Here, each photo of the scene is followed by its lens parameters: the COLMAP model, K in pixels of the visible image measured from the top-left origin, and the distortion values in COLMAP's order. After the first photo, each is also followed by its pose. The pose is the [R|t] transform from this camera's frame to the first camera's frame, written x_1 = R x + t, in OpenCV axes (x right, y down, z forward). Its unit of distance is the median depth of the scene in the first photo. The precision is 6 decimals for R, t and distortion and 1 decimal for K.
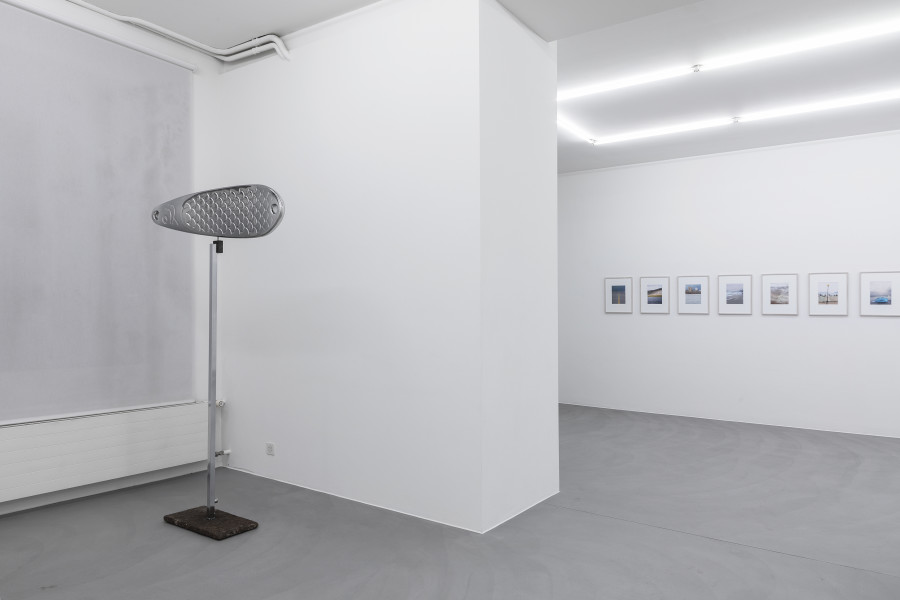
lens RADIAL K [[606.9, 0, 446.9], [0, 606.9, 299.1], [0, 0, 1]] dist [0.002326, 0.001258]
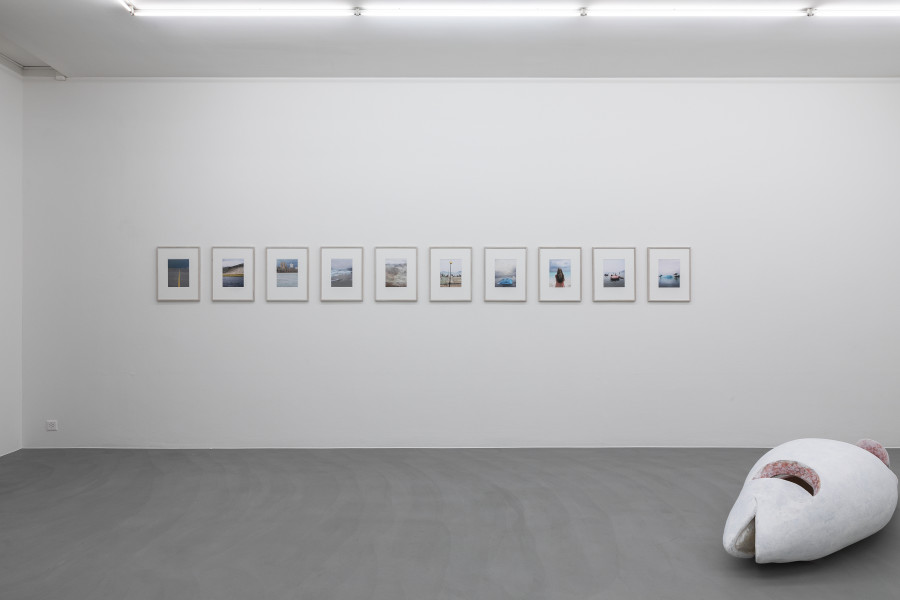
lens RADIAL K [[606.9, 0, 447.9], [0, 606.9, 297.4], [0, 0, 1]] dist [0.002326, 0.001258]
pose [[0.807297, -0.005915, 0.590115, 0.147705], [-0.003249, 0.999890, 0.014467, 0.009807], [-0.590136, -0.013597, 0.807189, 0.337996]]
